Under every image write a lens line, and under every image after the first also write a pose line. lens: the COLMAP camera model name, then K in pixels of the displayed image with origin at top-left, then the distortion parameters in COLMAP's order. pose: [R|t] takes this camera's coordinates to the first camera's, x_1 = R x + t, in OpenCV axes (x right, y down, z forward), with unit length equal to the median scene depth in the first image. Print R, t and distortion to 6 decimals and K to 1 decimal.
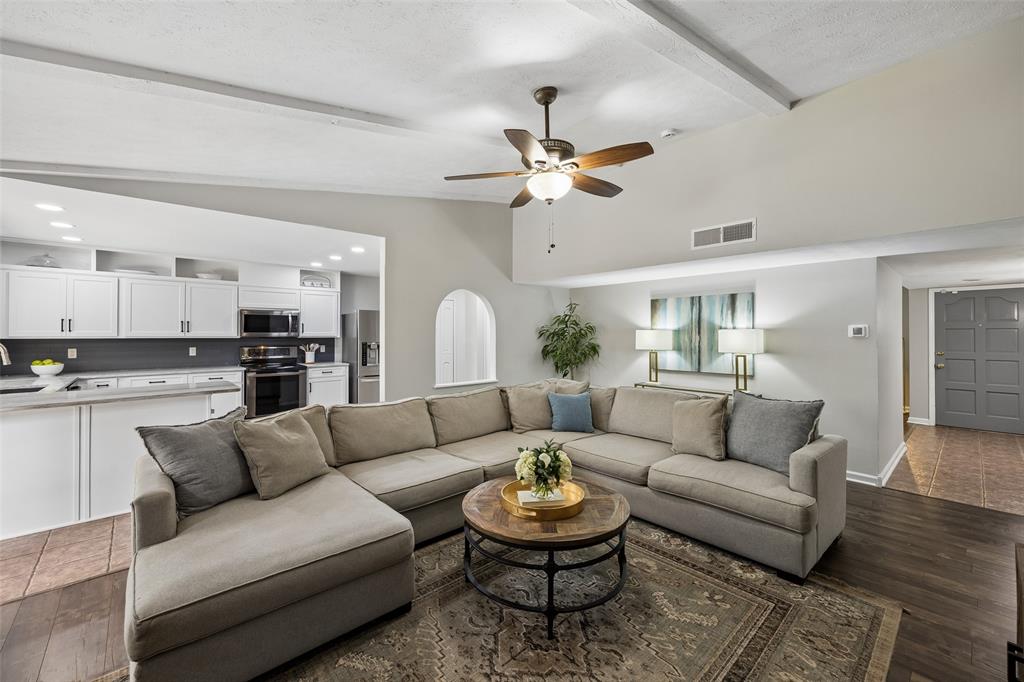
lens RADIAL K [[417.1, 0, 511.0], [0, 417.1, 335.0], [0, 0, 1]] dist [-0.004107, -0.000300]
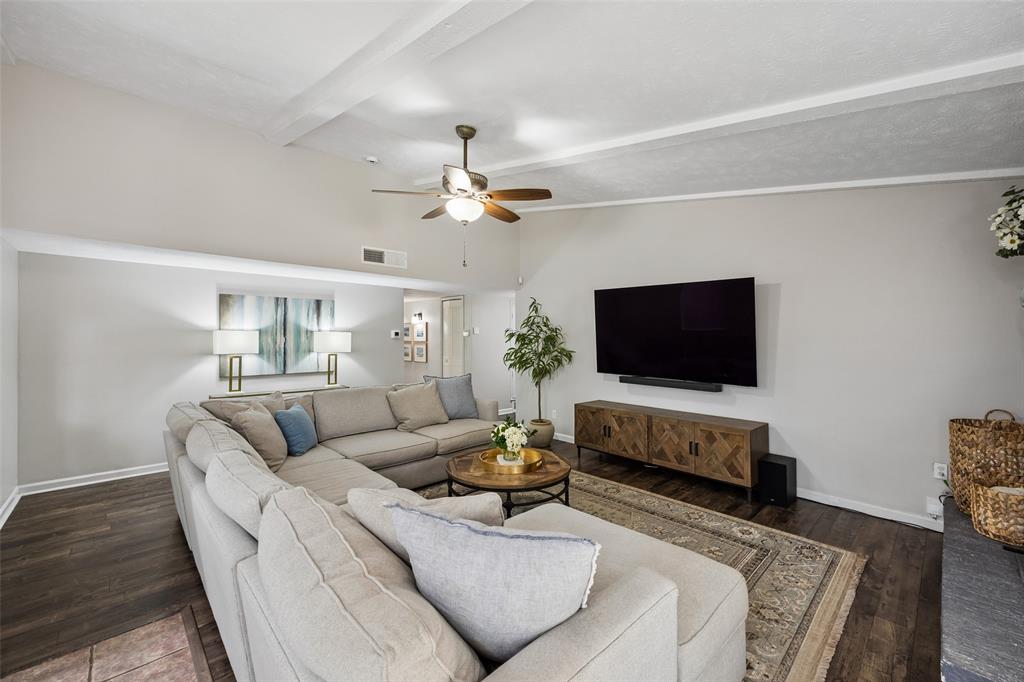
lens RADIAL K [[396.7, 0, 505.8], [0, 396.7, 338.6], [0, 0, 1]] dist [0.000304, -0.000107]
pose [[-0.021714, 0.001257, 0.999763, -0.483493], [0.005334, 0.999985, -0.001141, 0.008489], [-0.999750, 0.005308, -0.021720, 0.470069]]
